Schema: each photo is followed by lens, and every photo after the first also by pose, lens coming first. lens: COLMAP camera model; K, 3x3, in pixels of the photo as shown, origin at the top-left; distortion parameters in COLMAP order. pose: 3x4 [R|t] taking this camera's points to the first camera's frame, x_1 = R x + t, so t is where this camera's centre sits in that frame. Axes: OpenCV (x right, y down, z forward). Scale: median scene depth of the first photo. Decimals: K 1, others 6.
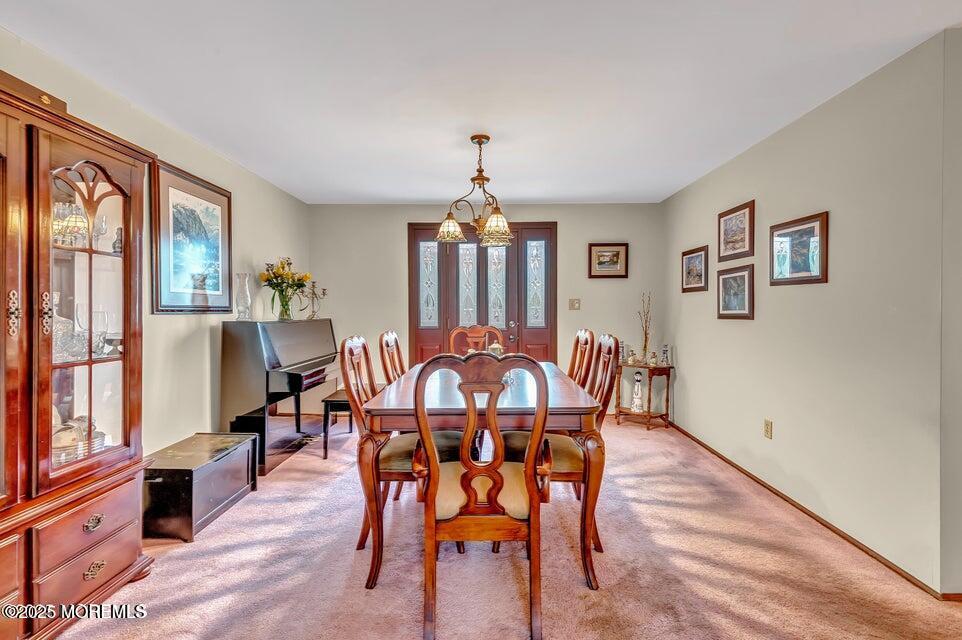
lens RADIAL K [[447.2, 0, 477.4], [0, 447.2, 311.0], [0, 0, 1]] dist [0.004726, 0.000021]
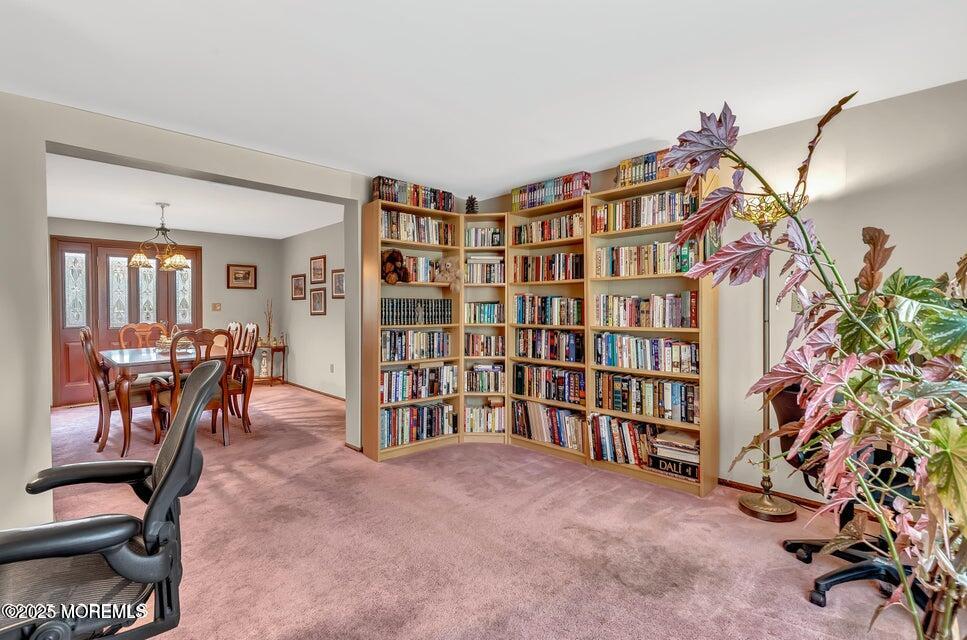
lens RADIAL K [[449.5, 0, 478.0], [0, 449.5, 313.0], [0, 0, 1]] dist [0.004726, 0.000021]
pose [[0.694577, -0.009844, 0.719351, -0.244226], [0.005523, 0.999950, 0.008351, -0.003330], [-0.719398, -0.001827, 0.694596, -0.607915]]
